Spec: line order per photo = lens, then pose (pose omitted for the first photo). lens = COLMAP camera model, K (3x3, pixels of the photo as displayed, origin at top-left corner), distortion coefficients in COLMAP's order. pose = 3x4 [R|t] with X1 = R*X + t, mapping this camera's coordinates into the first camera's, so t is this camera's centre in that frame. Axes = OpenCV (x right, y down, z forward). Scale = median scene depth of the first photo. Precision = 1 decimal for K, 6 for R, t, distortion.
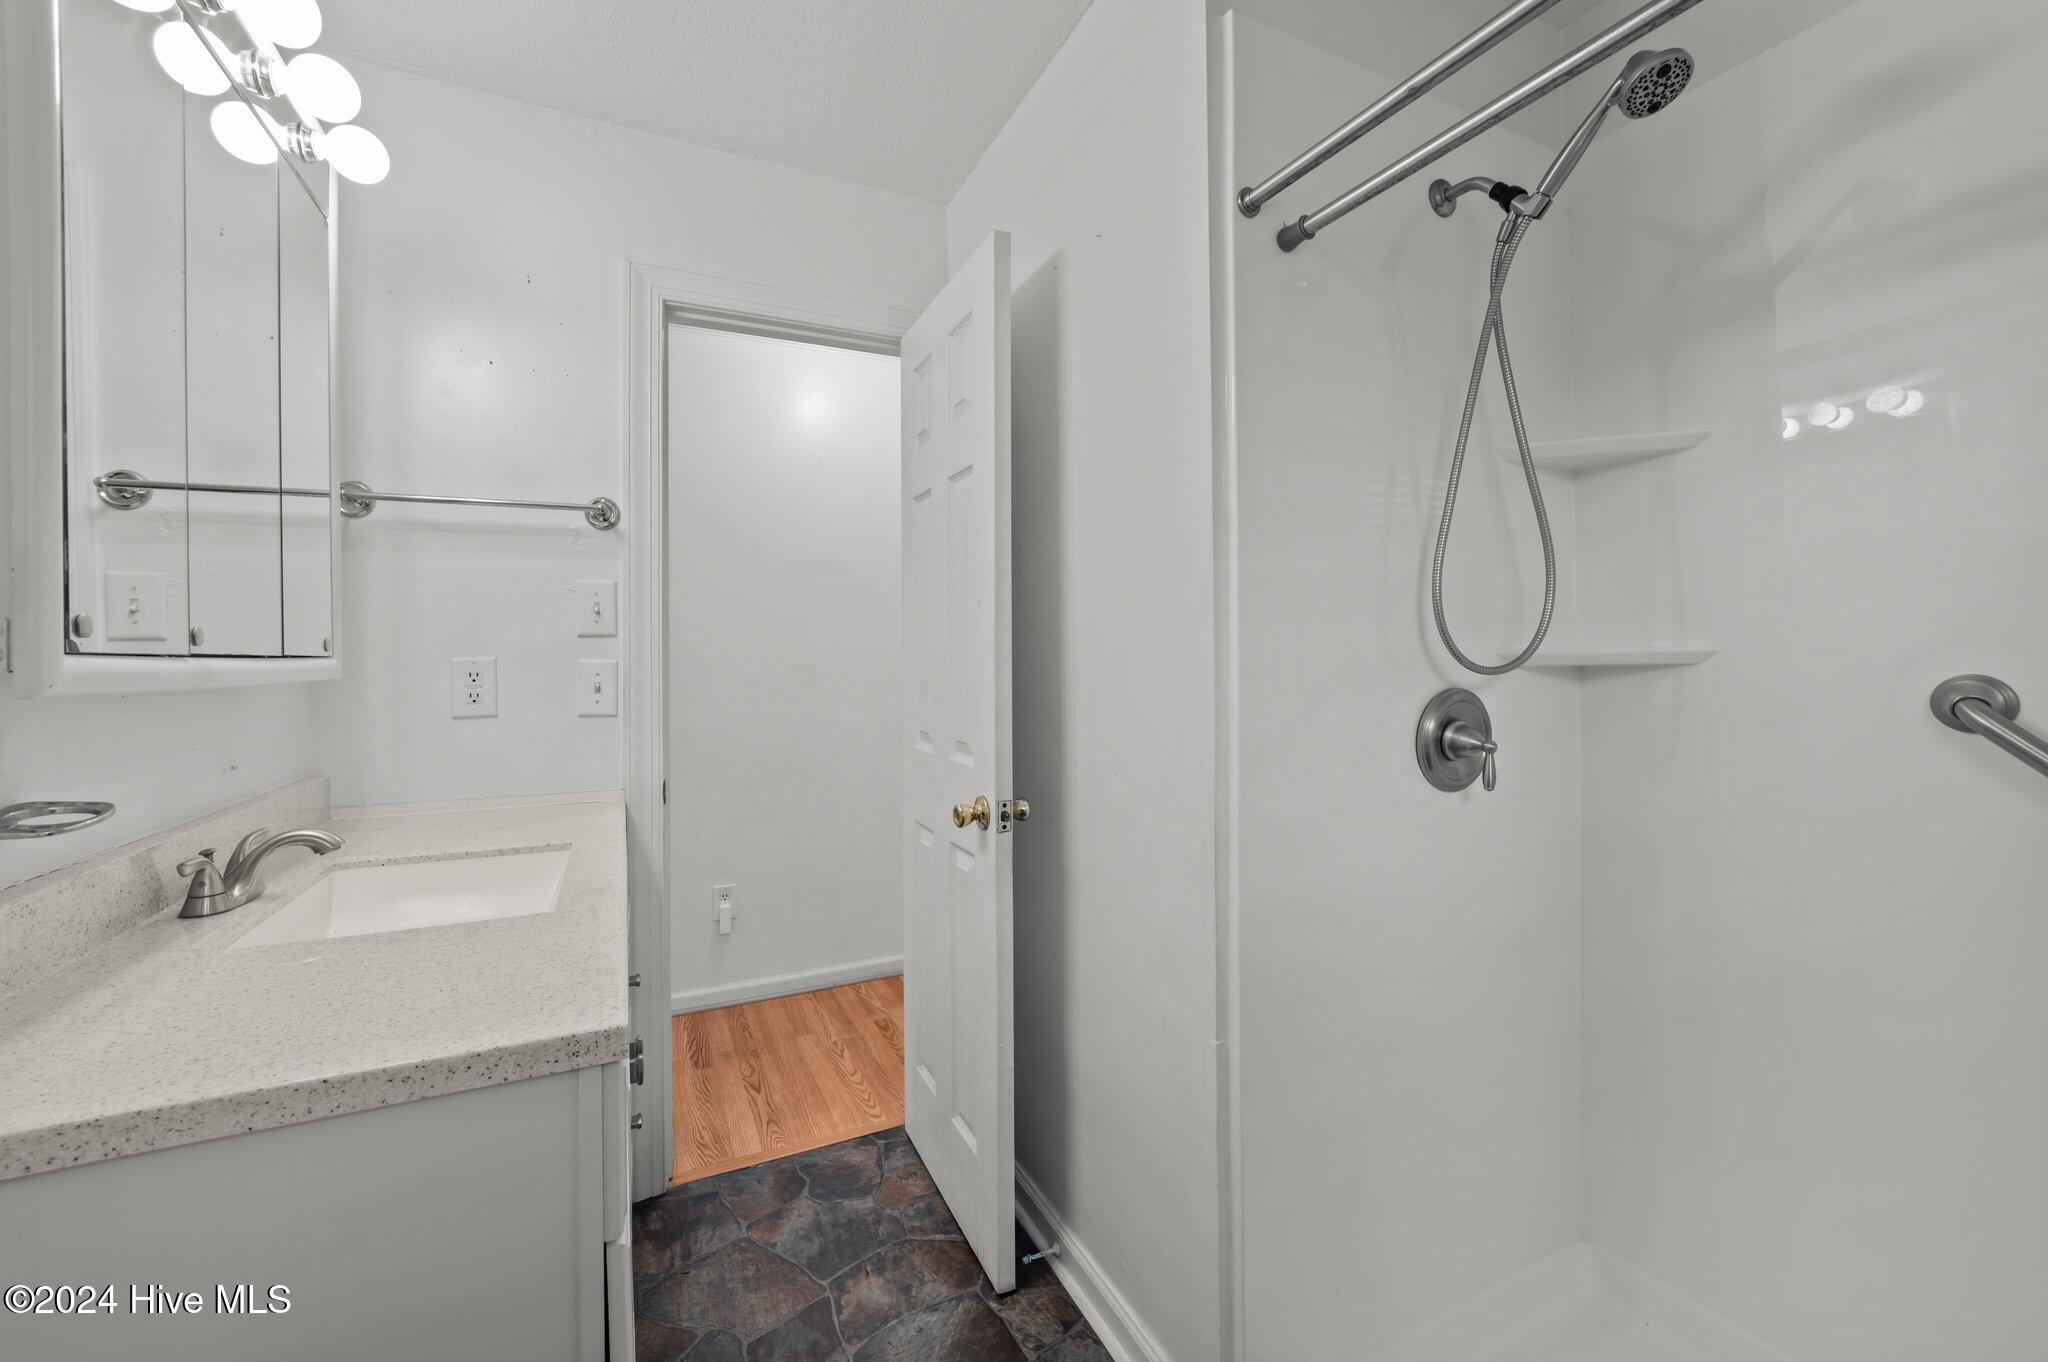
lens RADIAL K [[821.1, 0, 1022.1], [0, 821.1, 663.4], [0, 0, 1]] dist [-0.002696, 0.000077]
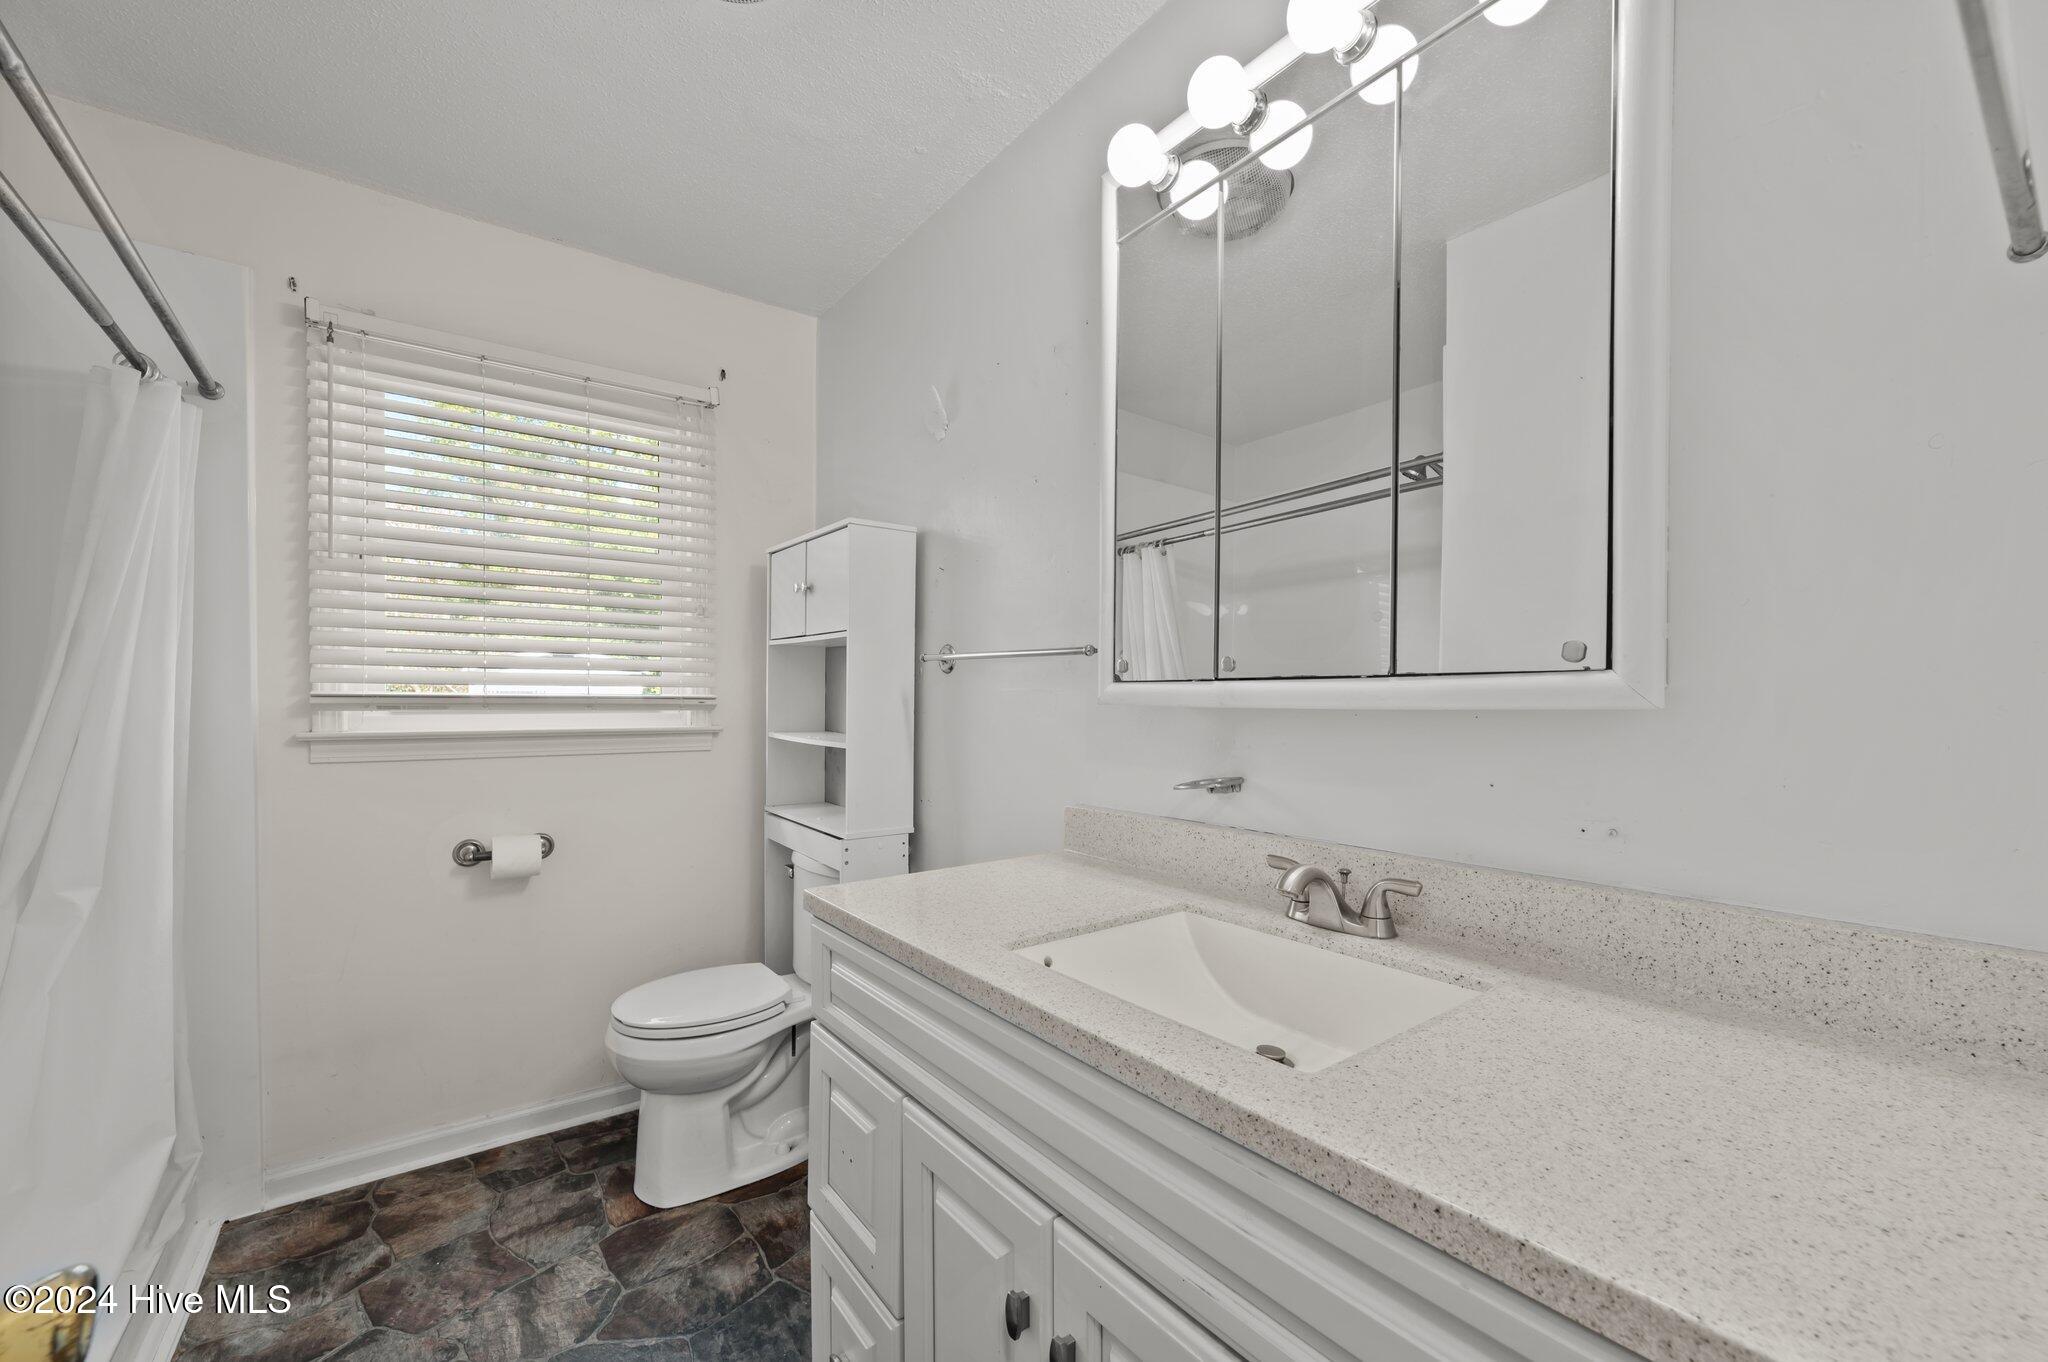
lens RADIAL K [[821.1, 0, 1022.1], [0, 821.1, 663.4], [0, 0, 1]] dist [-0.002696, 0.000077]
pose [[-0.983961, 0.008377, -0.178184, -0.371459], [0.013616, 0.999510, -0.028200, -0.001691], [0.177861, -0.030174, -0.983593, 2.125778]]
